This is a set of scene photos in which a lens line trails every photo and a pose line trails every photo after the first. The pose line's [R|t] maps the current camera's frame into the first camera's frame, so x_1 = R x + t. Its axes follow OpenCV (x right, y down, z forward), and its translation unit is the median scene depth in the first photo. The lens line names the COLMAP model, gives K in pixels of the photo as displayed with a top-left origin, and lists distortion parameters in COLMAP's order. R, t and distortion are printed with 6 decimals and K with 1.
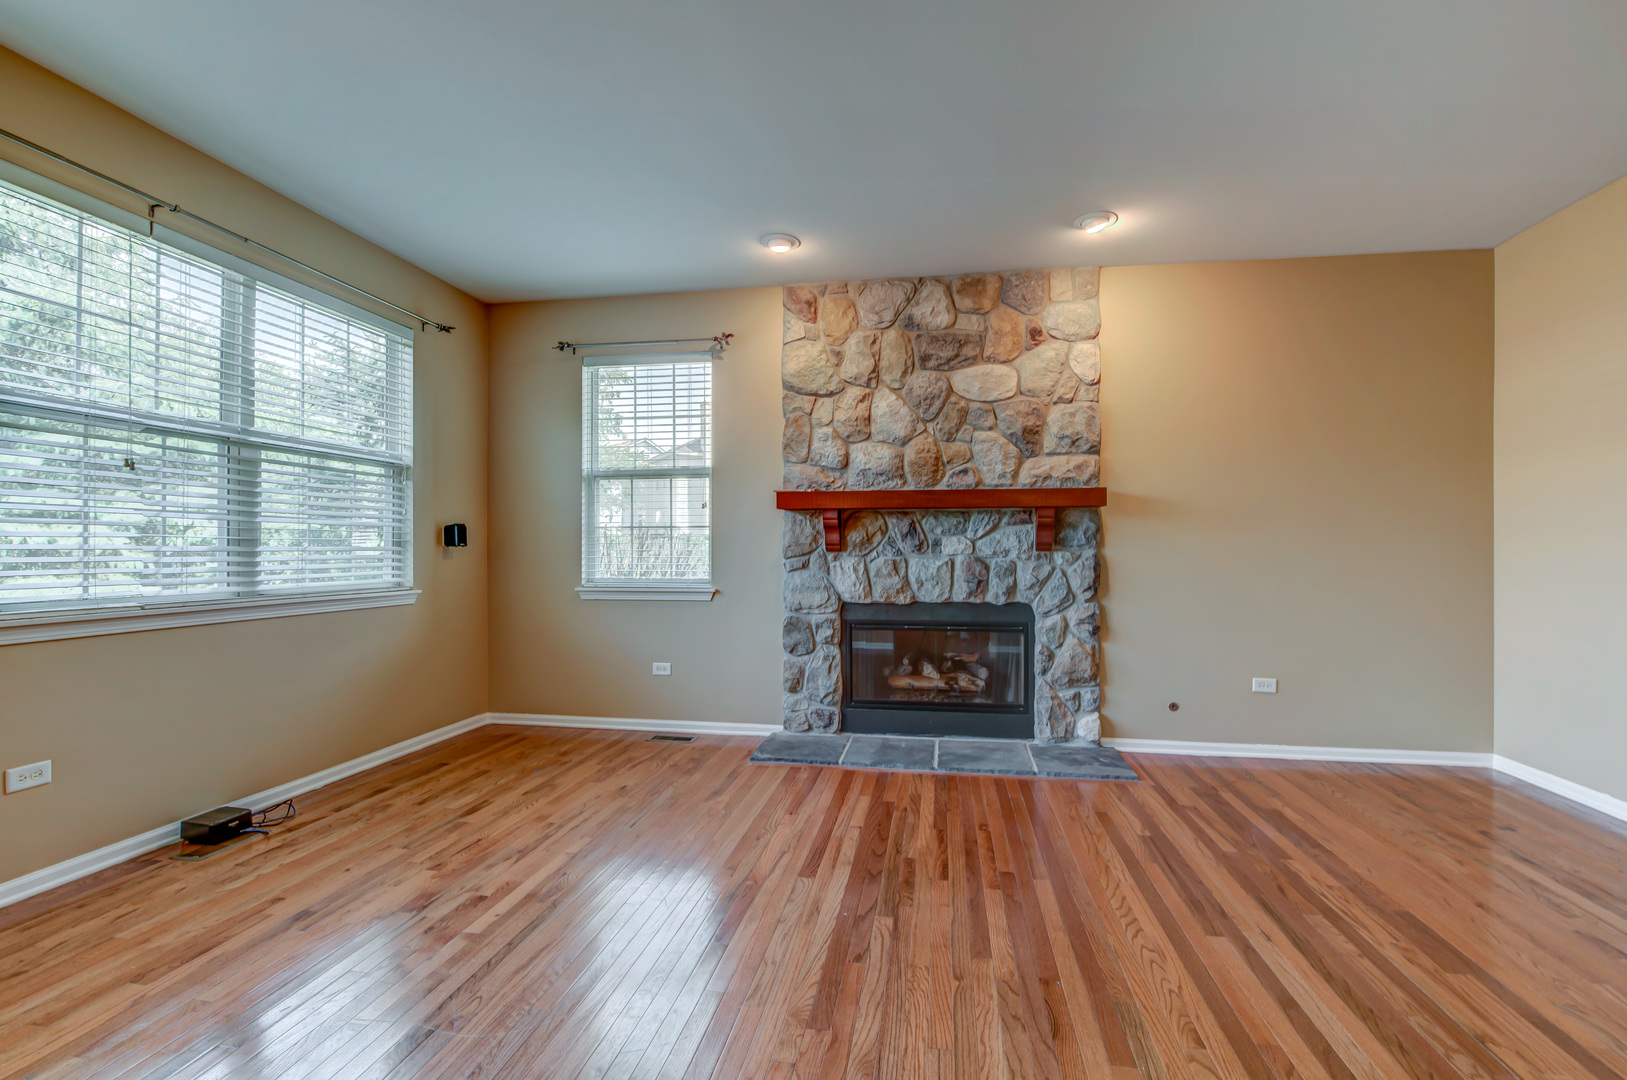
lens RADIAL K [[710.8, 0, 841.9], [0, 710.8, 556.2], [0, 0, 1]] dist [-0.003164, -0.005853]
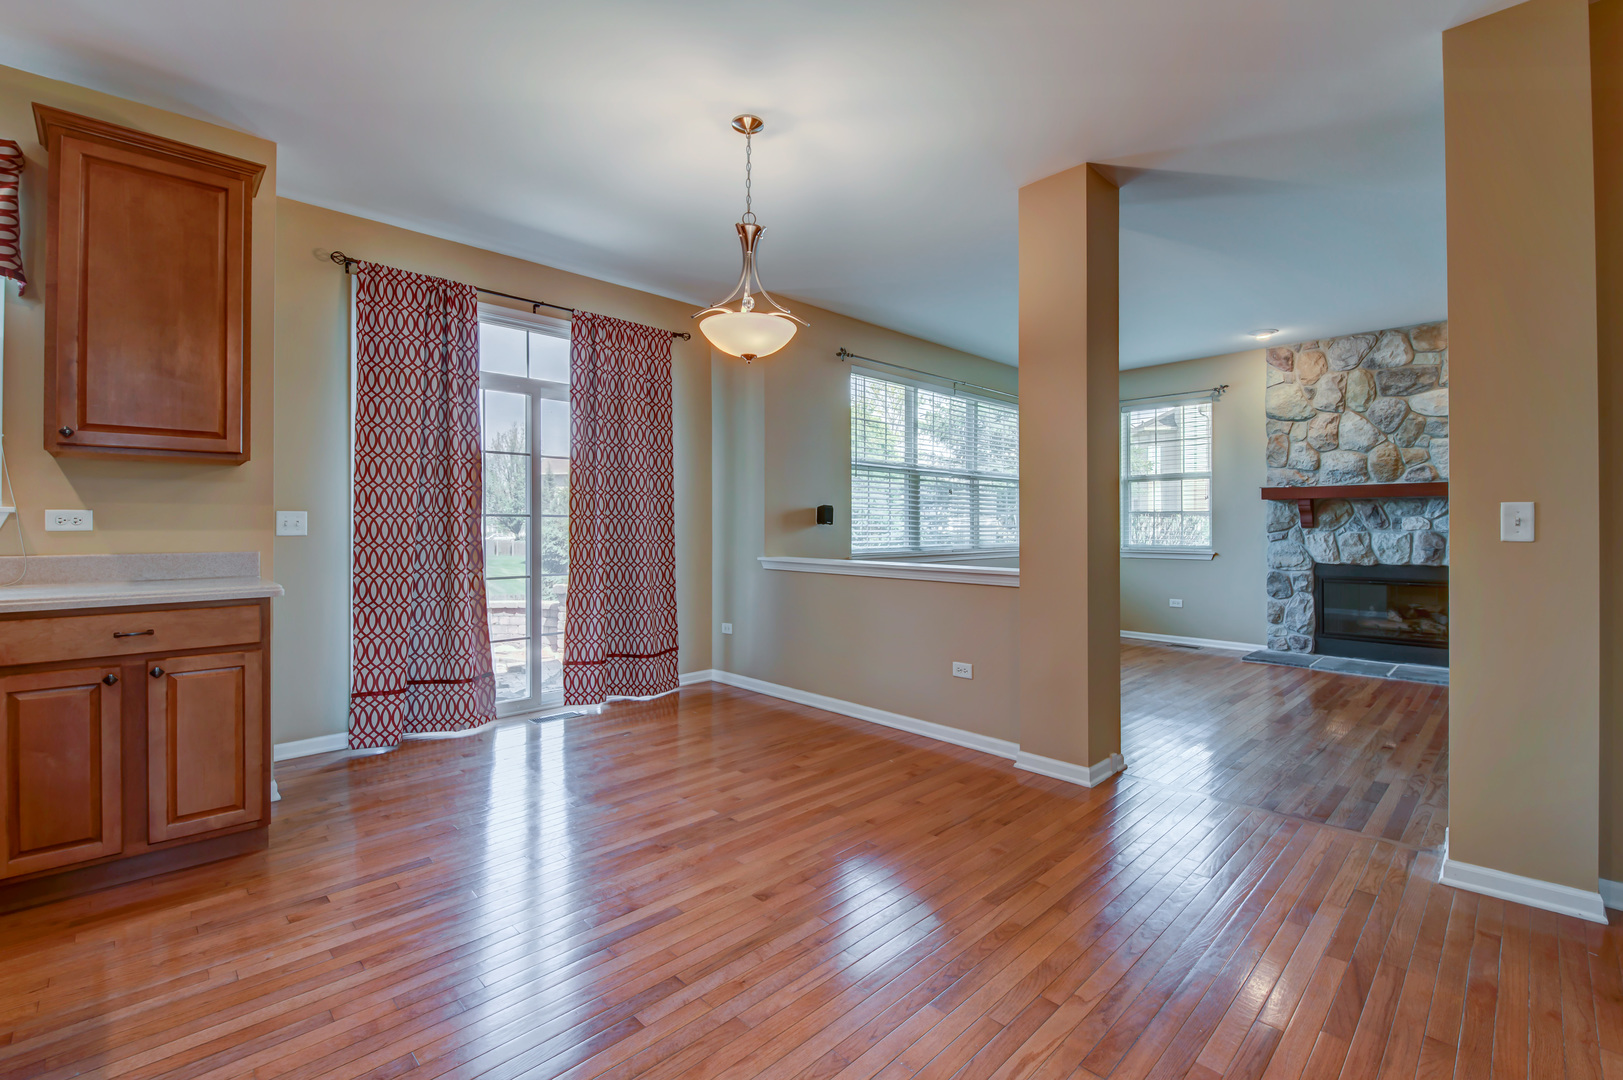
lens RADIAL K [[709.0, 0, 823.3], [0, 709.0, 525.0], [0, 0, 1]] dist [-0.003164, -0.005853]
pose [[0.795100, -0.002624, -0.606473, 0.079076], [-0.003268, 0.999958, -0.008610, 0.003625], [0.606470, 0.008828, 0.795057, -0.760988]]
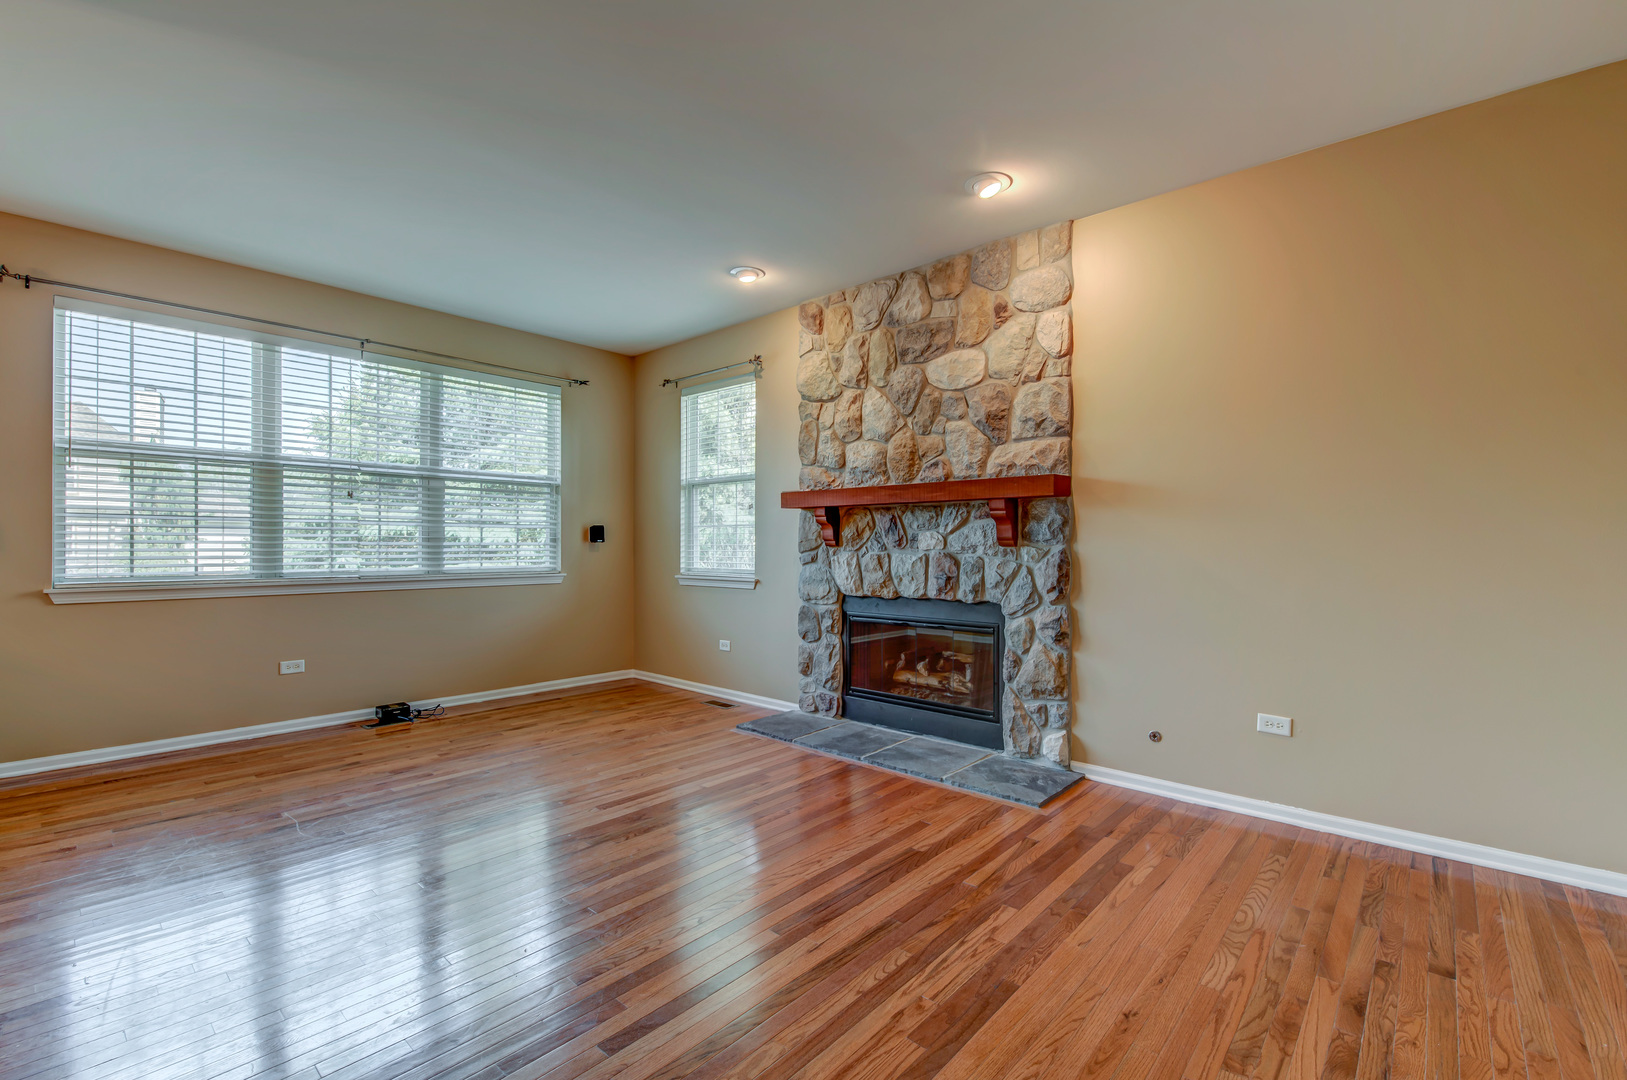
lens RADIAL K [[710.8, 0, 815.5], [0, 710.8, 551.3], [0, 0, 1]] dist [-0.003164, -0.005853]
pose [[0.840893, 0.005482, -0.541173, 0.555770], [-0.004882, 0.999985, 0.002544, -0.001947], [0.541179, 0.000503, 0.840907, 0.094225]]
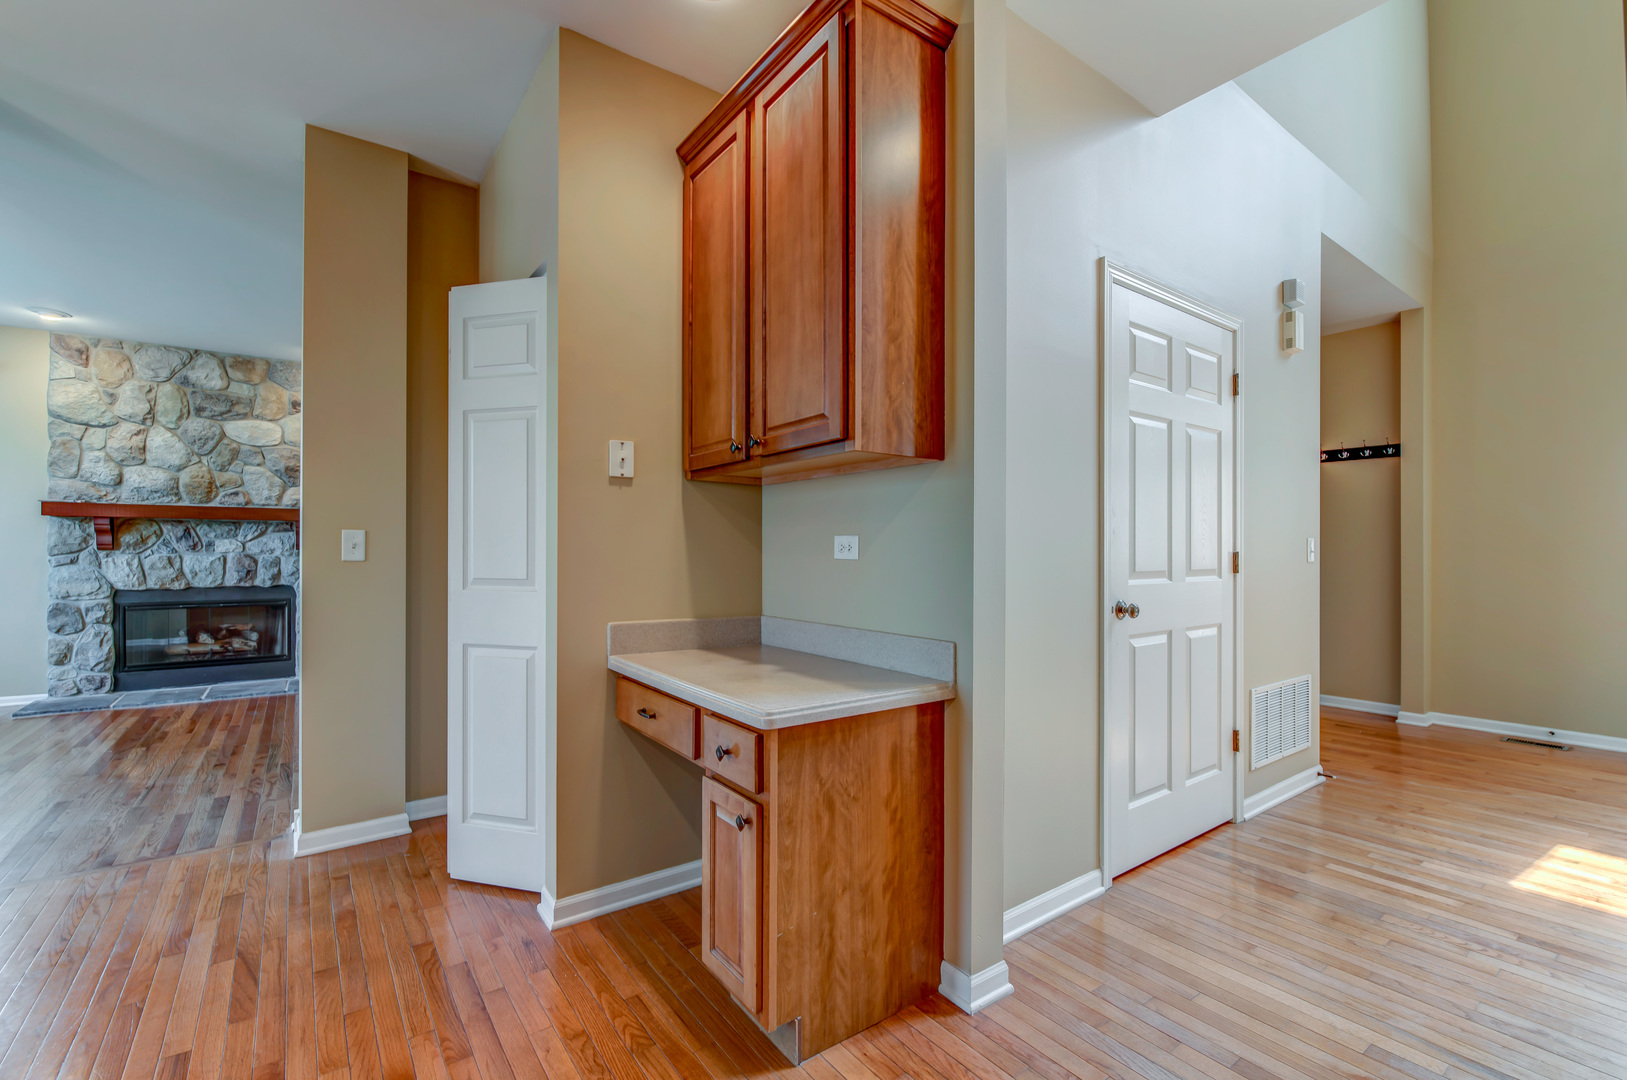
lens RADIAL K [[710.8, 0, 836.6], [0, 710.8, 548.6], [0, 0, 1]] dist [-0.003164, -0.005853]
pose [[0.703232, 0.002906, 0.710955, 0.013621], [0.003452, 0.999966, -0.007501, 0.004909], [-0.710952, 0.007729, 0.703198, -0.832846]]
